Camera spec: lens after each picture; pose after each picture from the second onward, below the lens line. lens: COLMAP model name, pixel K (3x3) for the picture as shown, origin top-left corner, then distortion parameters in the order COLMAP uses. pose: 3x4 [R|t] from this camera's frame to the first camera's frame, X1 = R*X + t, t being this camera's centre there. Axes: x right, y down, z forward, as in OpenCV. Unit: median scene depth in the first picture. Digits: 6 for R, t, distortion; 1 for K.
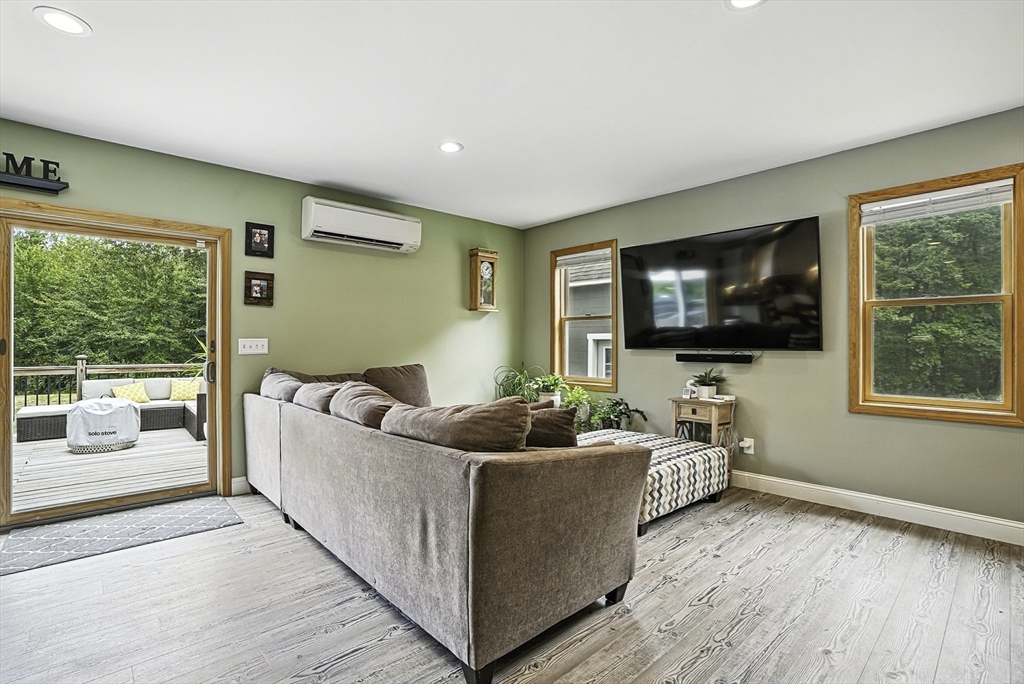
lens RADIAL K [[477.2, 0, 508.7], [0, 477.2, 341.7], [0, 0, 1]] dist [-0.073050, 0.028280]
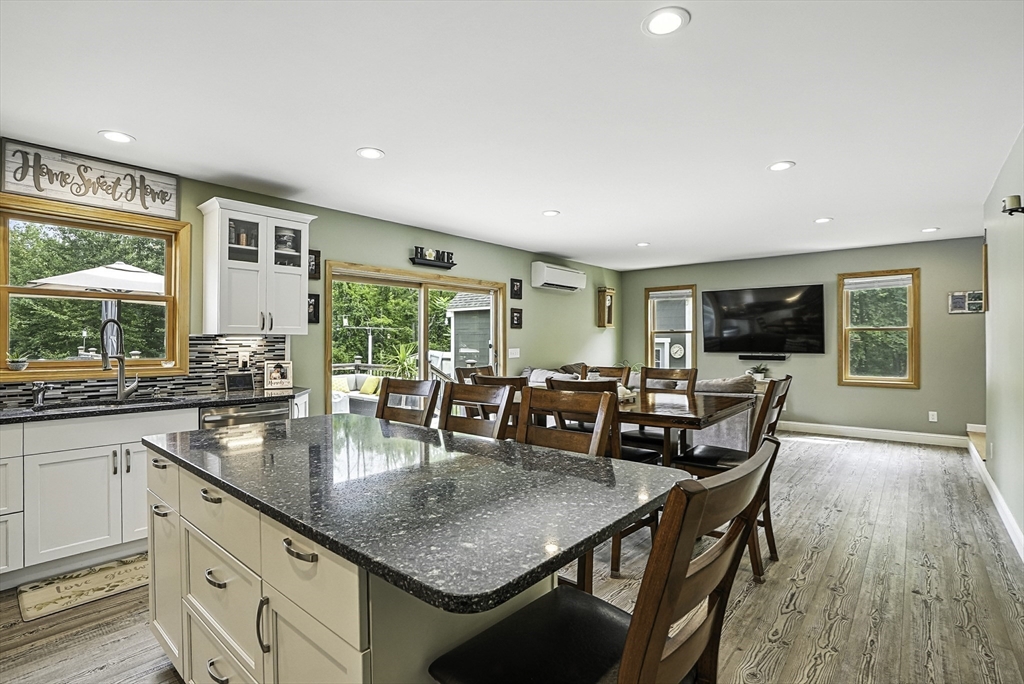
lens RADIAL K [[489.0, 0, 507.1], [0, 489.0, 340.8], [0, 0, 1]] dist [-0.075591, 0.030087]
pose [[0.993048, -0.003470, 0.117659, -0.767034], [0.002887, 0.999983, 0.005119, -0.042191], [-0.117675, -0.004744, 0.993041, -0.714904]]
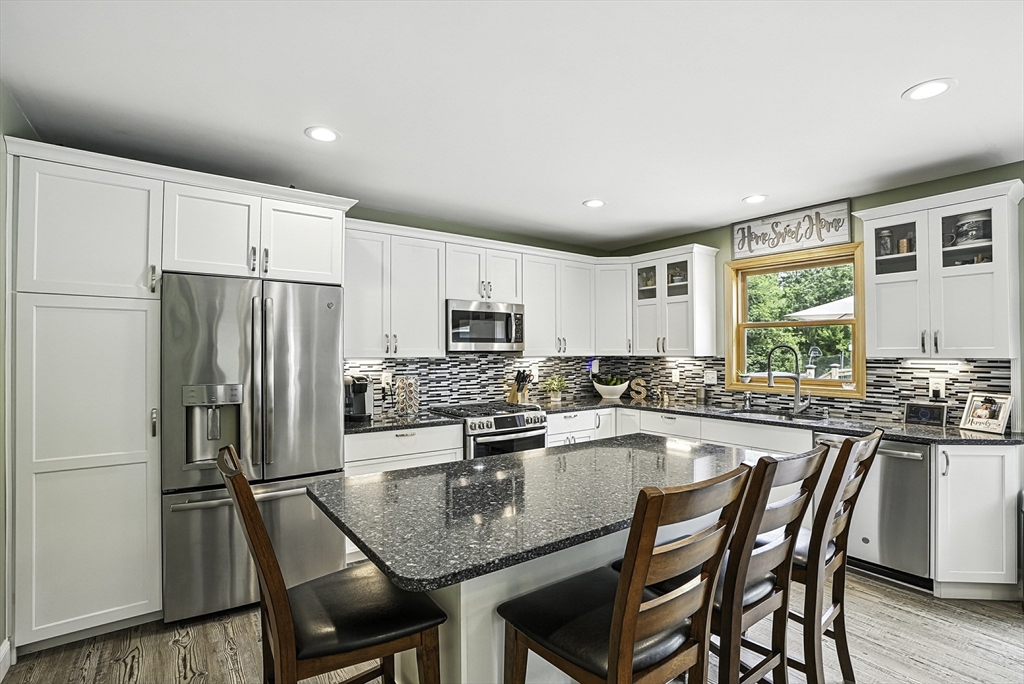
lens RADIAL K [[481.2, 0, 509.8], [0, 481.2, 347.4], [0, 0, 1]] dist [-0.071065, 0.030144]
pose [[-0.108739, -0.013324, -0.993981, -0.317788], [0.004430, 0.999894, -0.013888, -0.061149], [0.994060, -0.005913, -0.108669, -0.278580]]
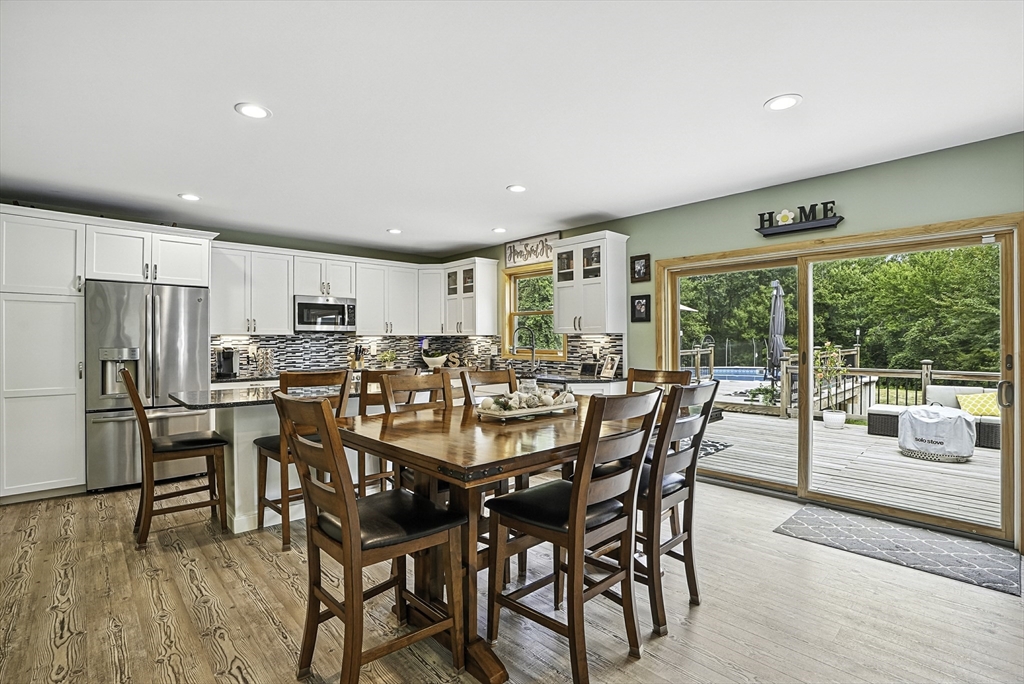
lens RADIAL K [[477.2, 0, 508.7], [0, 477.2, 341.7], [0, 0, 1]] dist [-0.073050, 0.028280]
pose [[0.010159, -0.002654, -0.999945, 0.136686], [0.005976, 0.999979, -0.002593, -0.027086], [0.999931, -0.005949, 0.010174, 0.119436]]
